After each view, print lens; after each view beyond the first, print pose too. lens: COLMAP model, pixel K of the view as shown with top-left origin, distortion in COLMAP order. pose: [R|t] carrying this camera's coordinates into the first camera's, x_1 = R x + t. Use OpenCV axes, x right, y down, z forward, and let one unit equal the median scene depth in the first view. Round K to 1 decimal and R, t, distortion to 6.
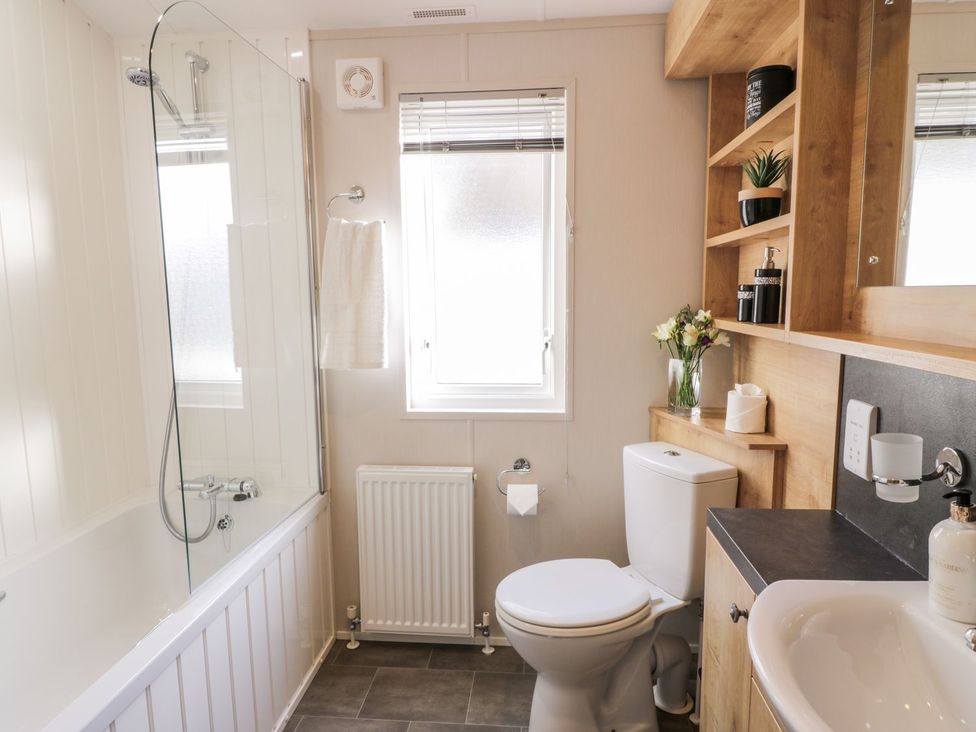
lens RADIAL K [[579.9, 0, 493.8], [0, 579.9, 367.7], [0, 0, 1]] dist [0.003209, -0.011901]
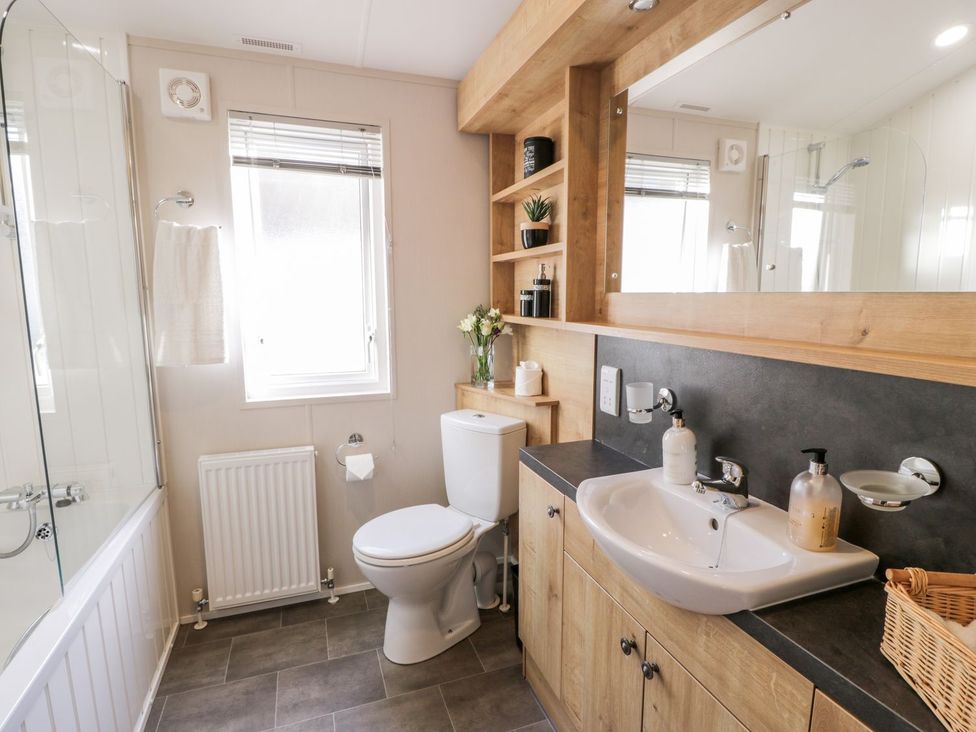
lens RADIAL K [[514.9, 0, 479.9], [0, 514.9, 368.5], [0, 0, 1]] dist [-0.006759, -0.006418]
pose [[0.909584, -0.049895, 0.412514, -0.159853], [0.044307, 0.998751, 0.023107, 0.010576], [-0.413151, -0.002740, 0.910658, -0.072940]]
